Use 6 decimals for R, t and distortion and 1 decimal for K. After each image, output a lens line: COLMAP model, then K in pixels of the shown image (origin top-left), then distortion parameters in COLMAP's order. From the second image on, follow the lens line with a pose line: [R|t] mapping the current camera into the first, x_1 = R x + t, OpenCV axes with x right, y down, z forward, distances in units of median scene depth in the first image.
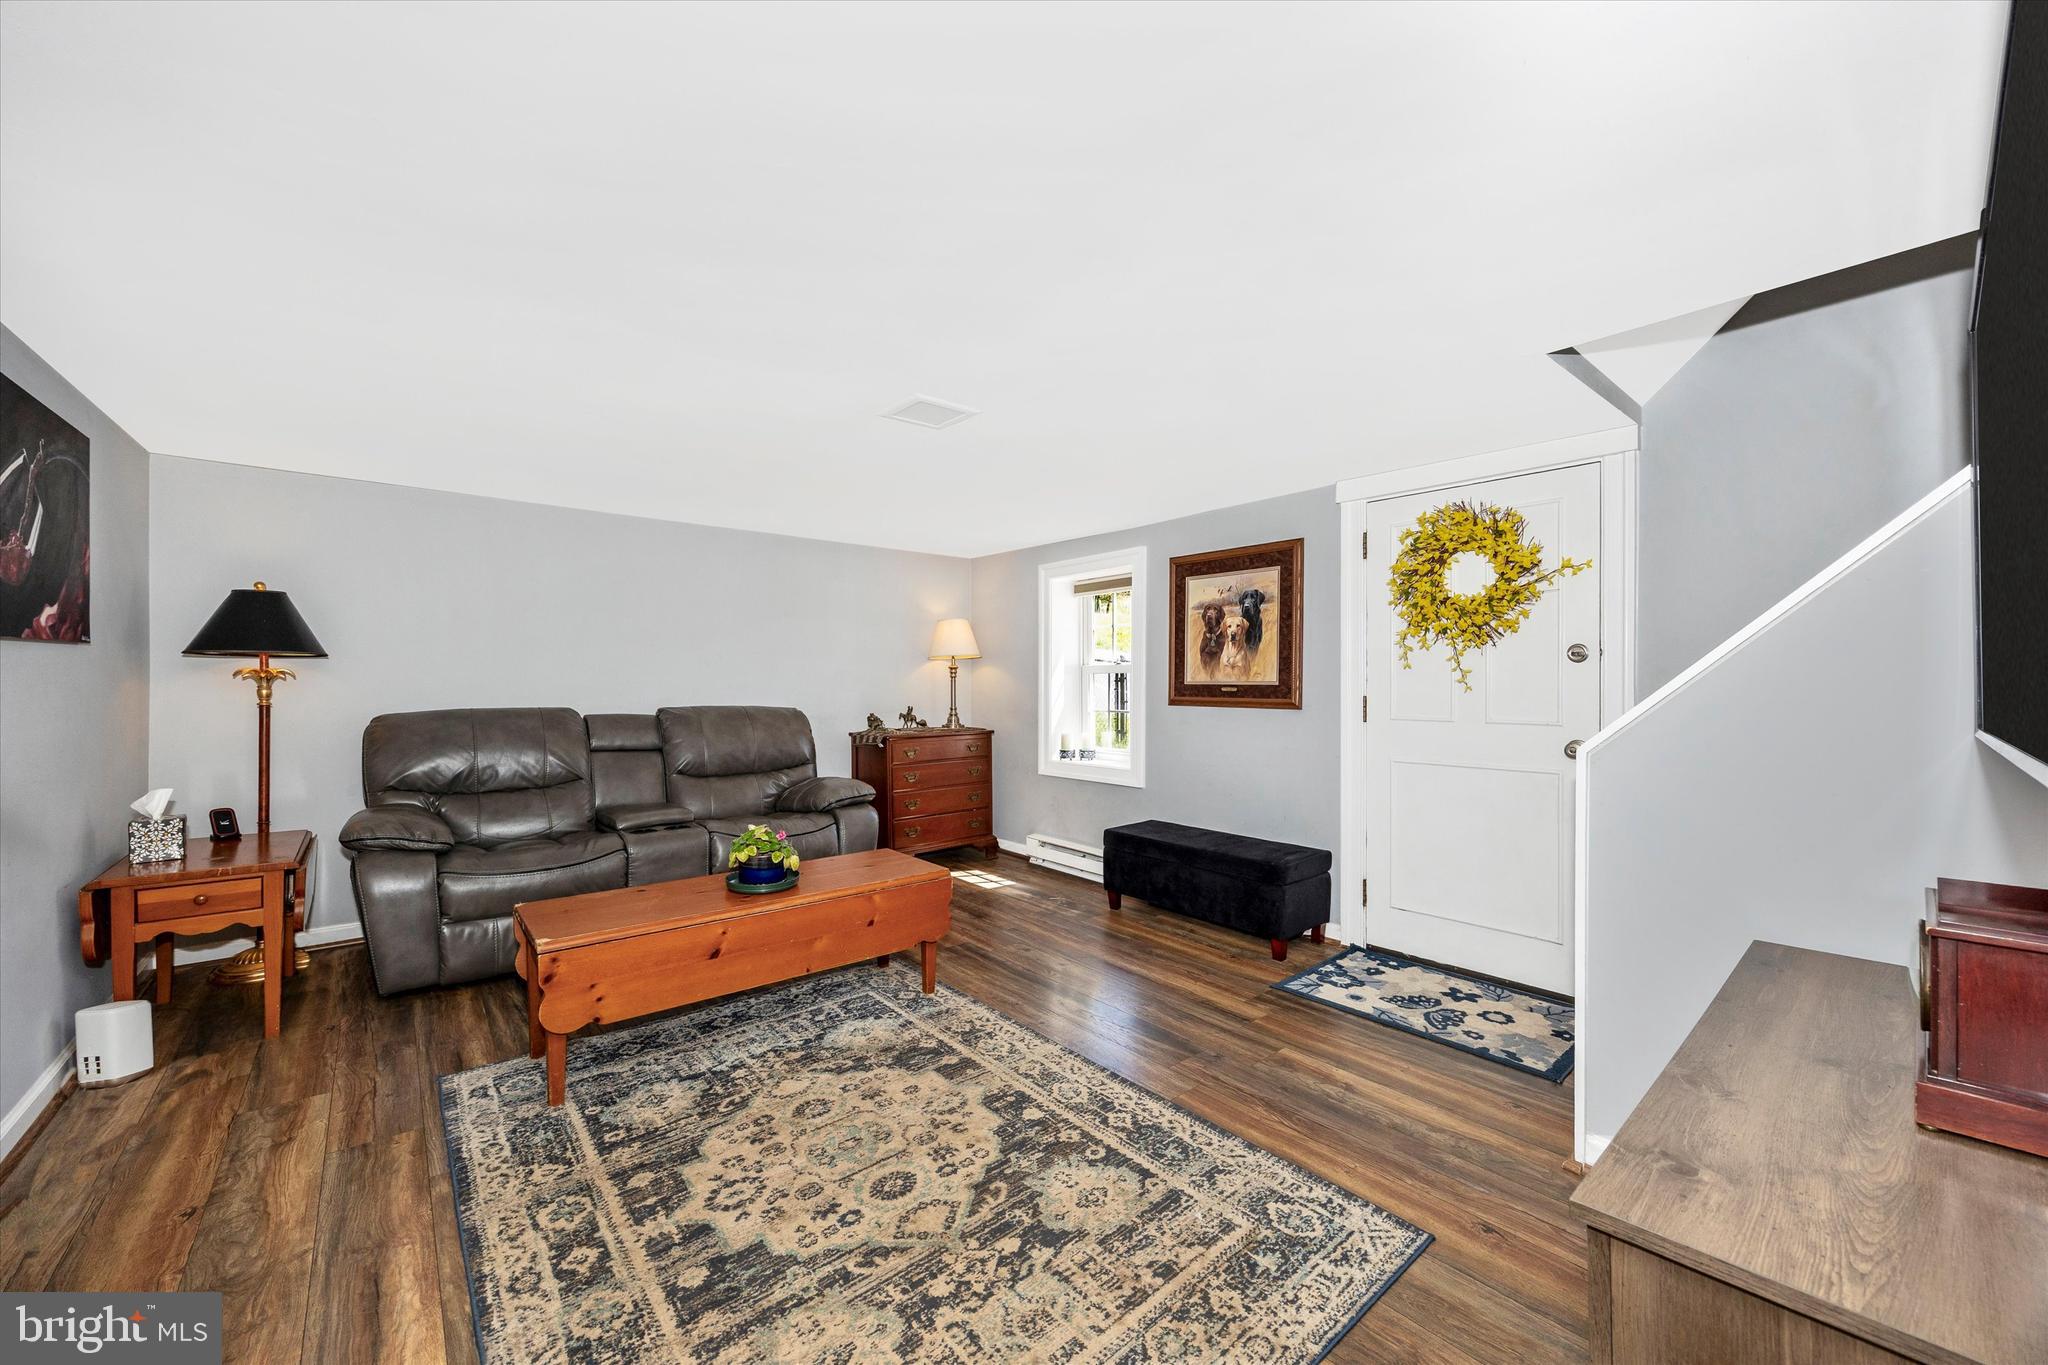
lens RADIAL K [[794.4, 0, 1032.1], [0, 794.4, 678.0], [0, 0, 1]] dist [-0.011071, 0.000386]
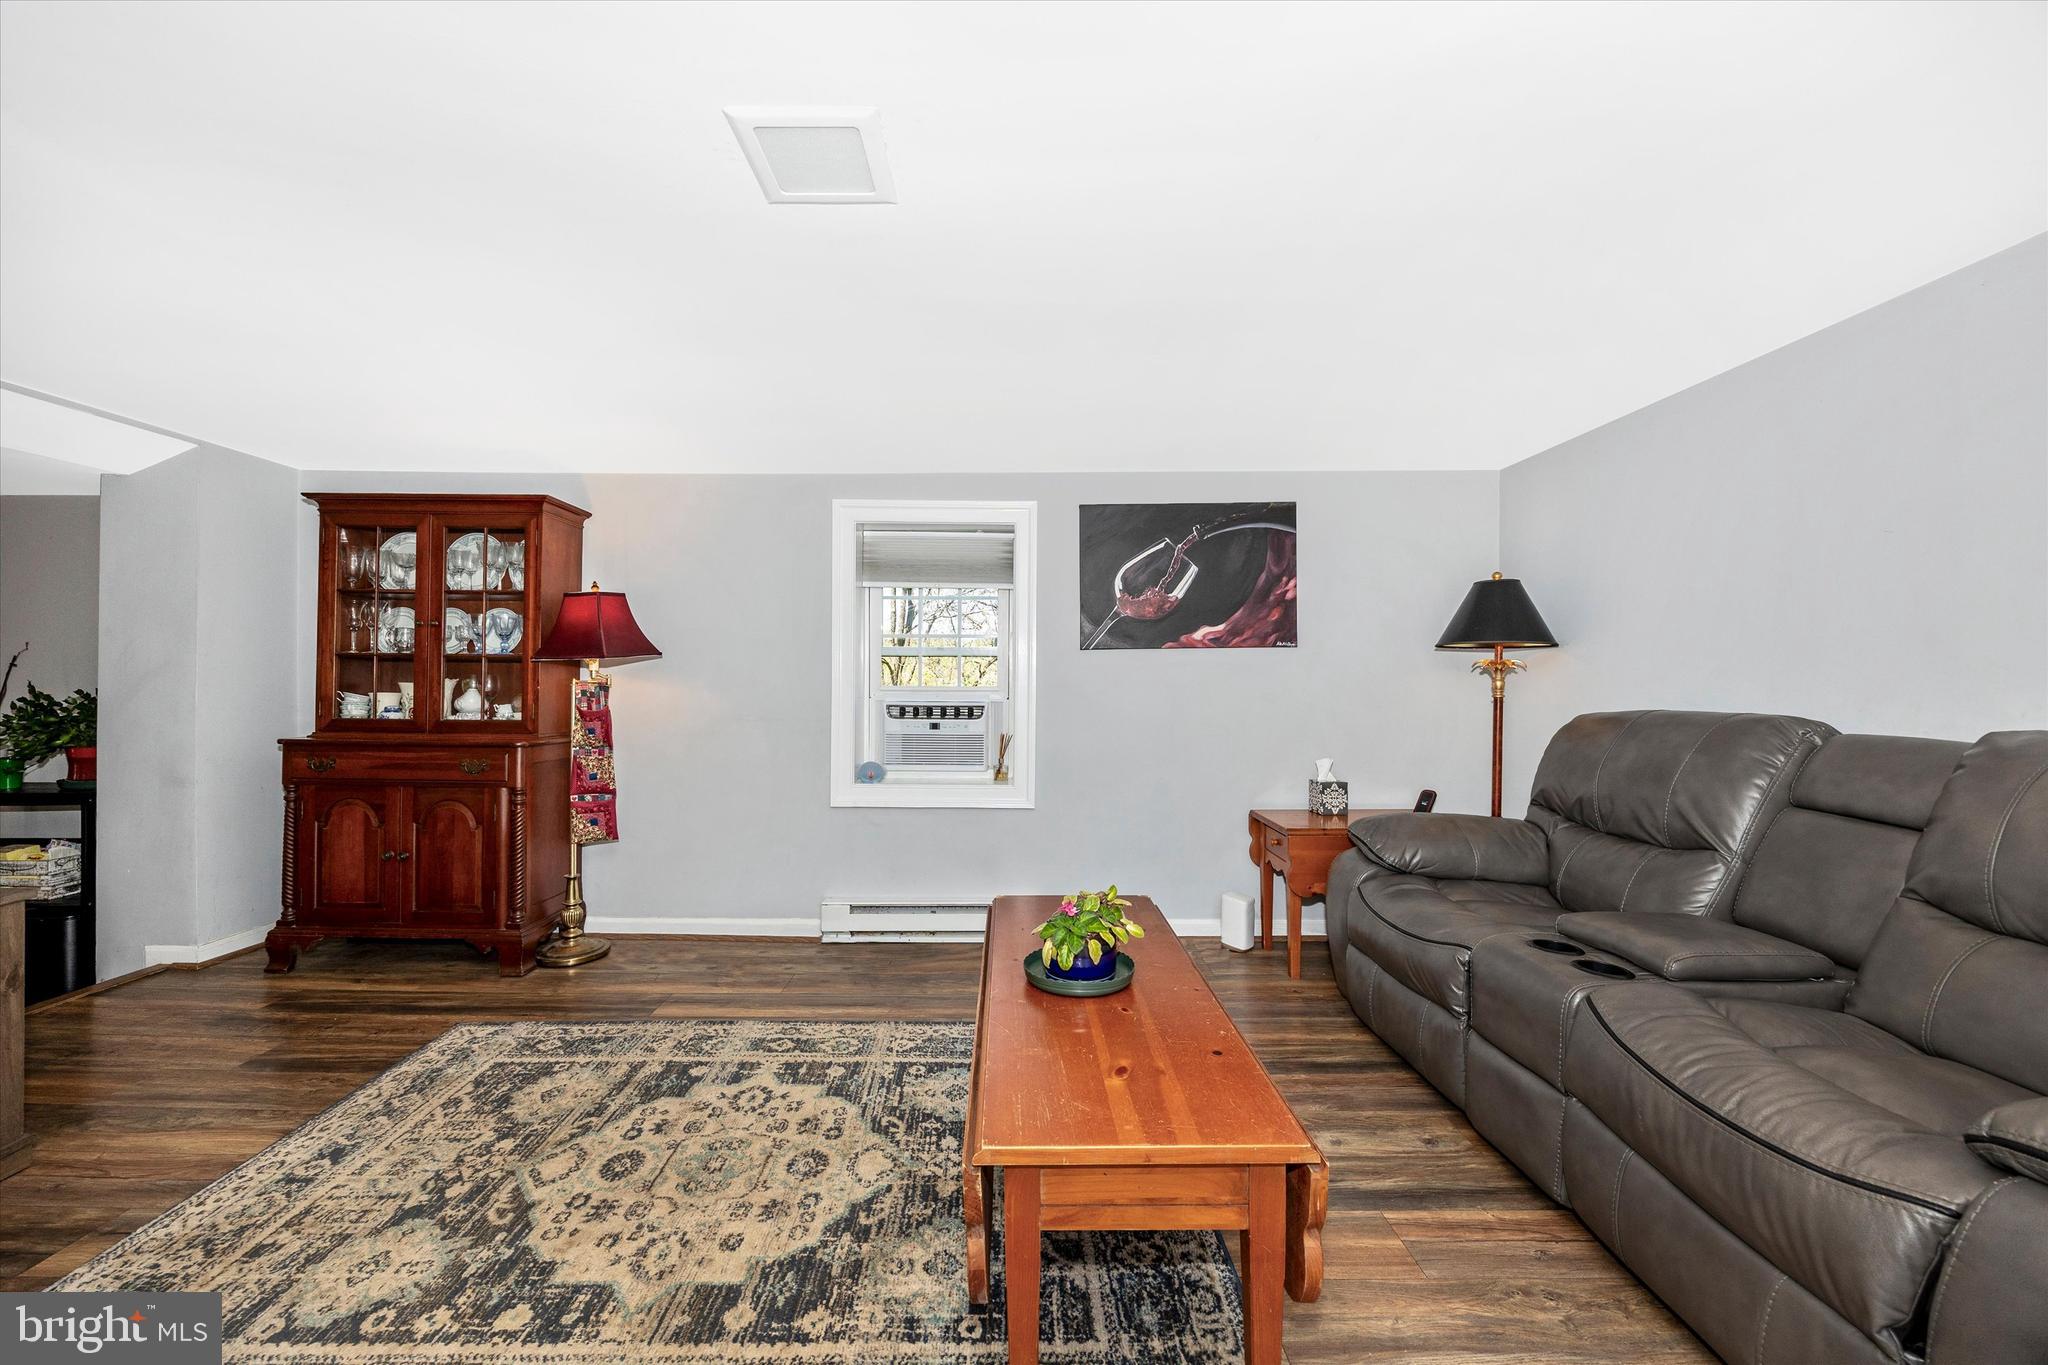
lens RADIAL K [[794.4, 0, 1032.1], [0, 794.4, 678.0], [0, 0, 1]] dist [-0.011071, 0.000386]
pose [[-0.630455, -0.007961, -0.776185, 0.262760], [-0.000912, 0.999954, -0.009515, 0.031619], [0.776225, -0.005291, -0.630434, 1.922076]]
